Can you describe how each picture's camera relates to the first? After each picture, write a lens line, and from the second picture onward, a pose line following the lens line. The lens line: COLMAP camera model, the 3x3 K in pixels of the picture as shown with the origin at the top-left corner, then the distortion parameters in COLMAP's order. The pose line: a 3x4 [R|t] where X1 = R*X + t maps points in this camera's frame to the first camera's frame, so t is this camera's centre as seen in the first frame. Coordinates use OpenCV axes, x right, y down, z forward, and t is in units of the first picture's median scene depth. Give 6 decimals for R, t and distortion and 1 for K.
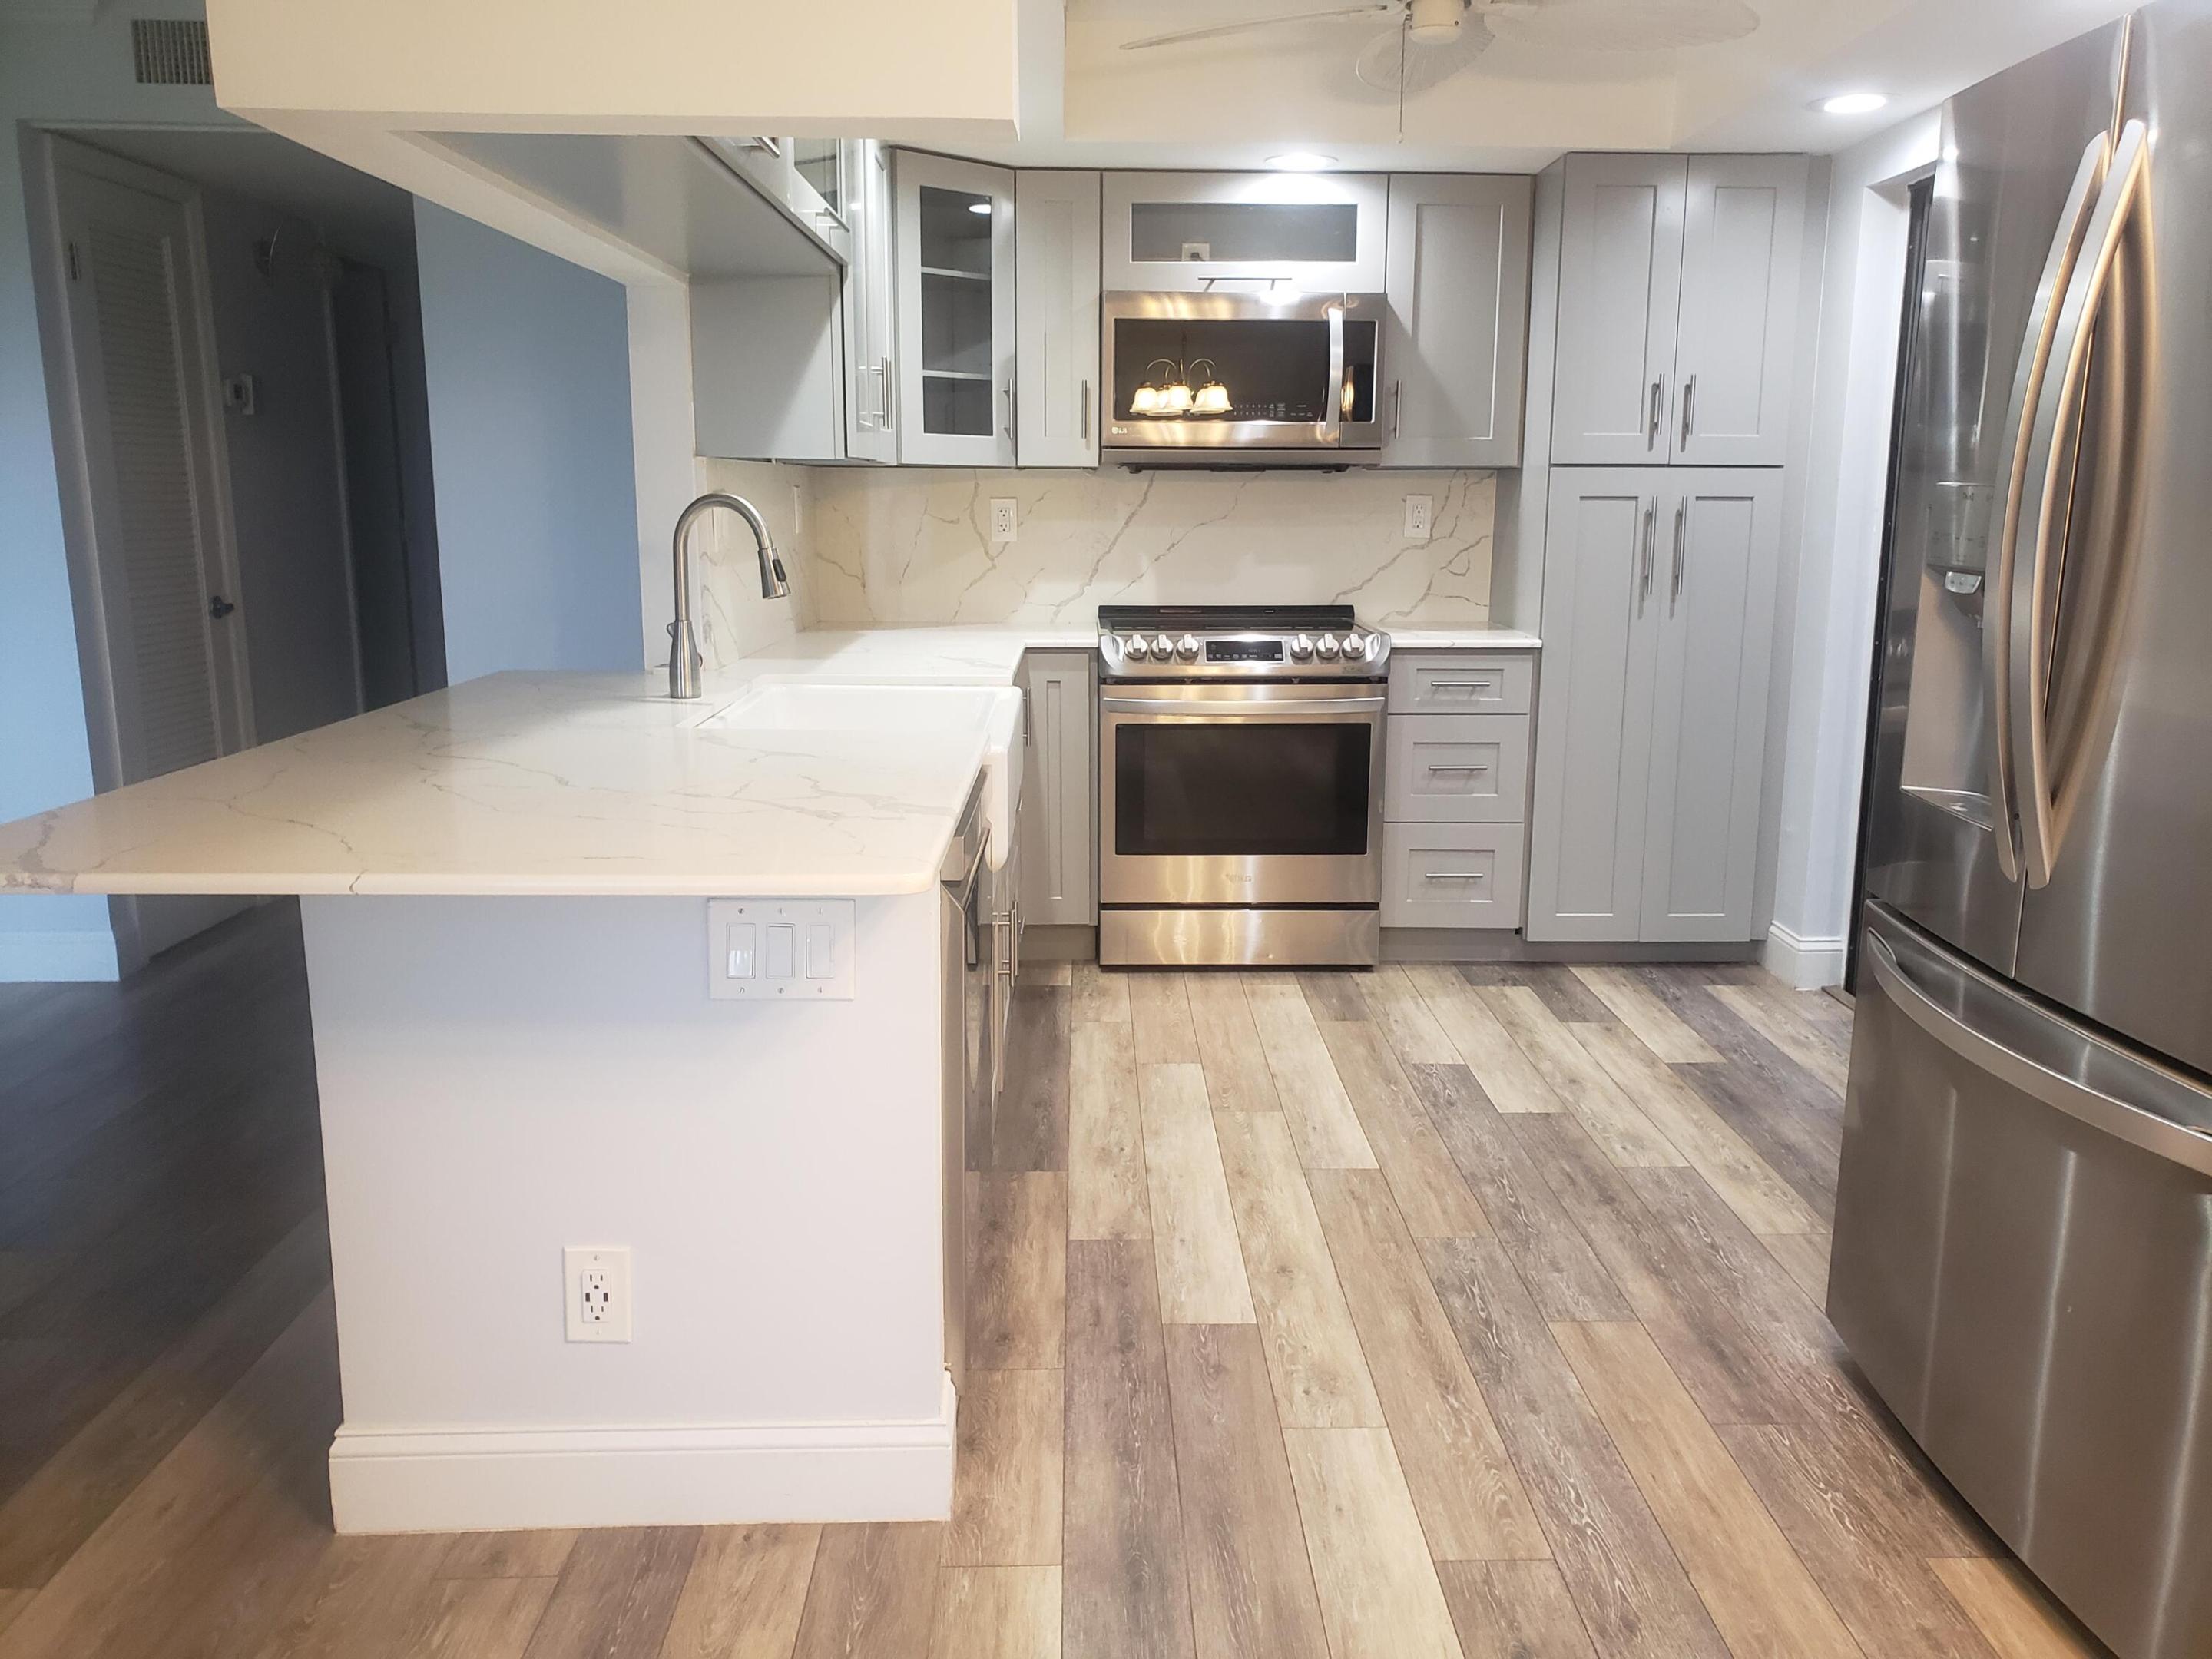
lens RADIAL K [[1732.5, 0, 1128.7], [0, 1732.5, 877.6], [0, 0, 1]] dist [0.005738, 0.015601]
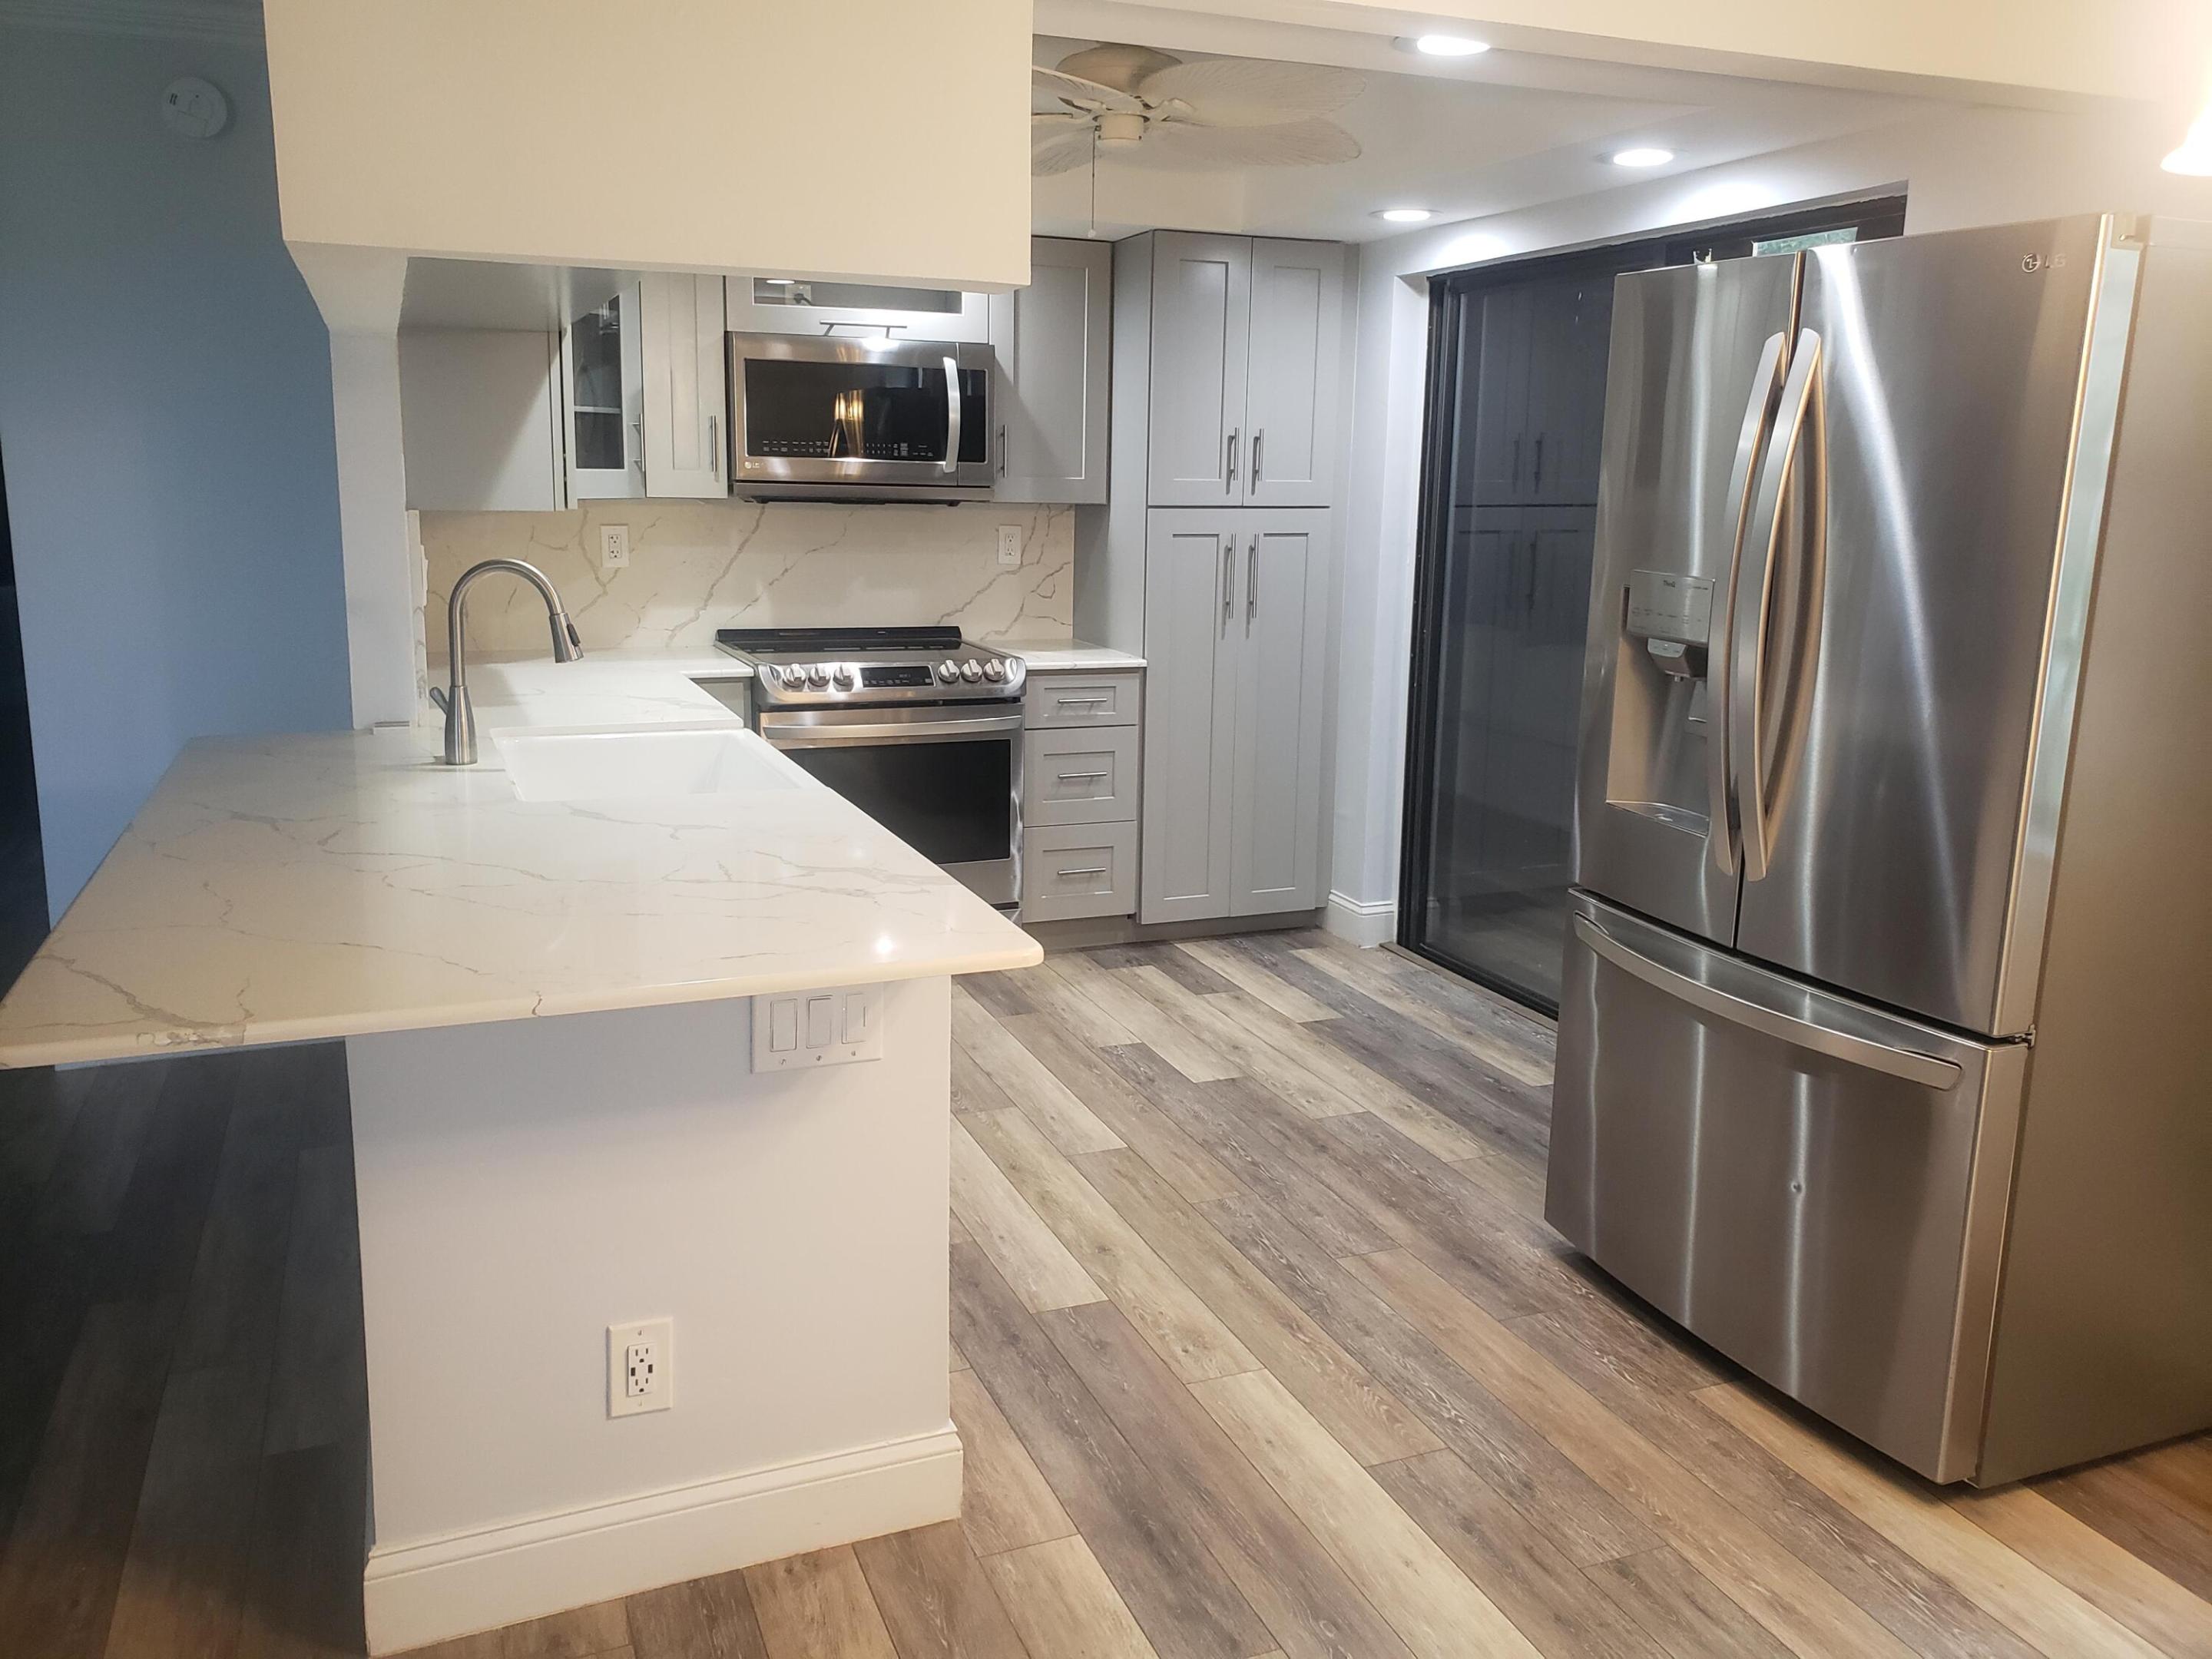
lens RADIAL K [[1732.5, 0, 1113.2], [0, 1732.5, 815.1], [0, 0, 1]] dist [0.005738, 0.015601]
pose [[0.932033, -0.058839, 0.357563, -0.241939], [0.063928, 0.997952, -0.002418, -0.043183], [-0.356689, 0.025112, 0.933886, -0.051518]]
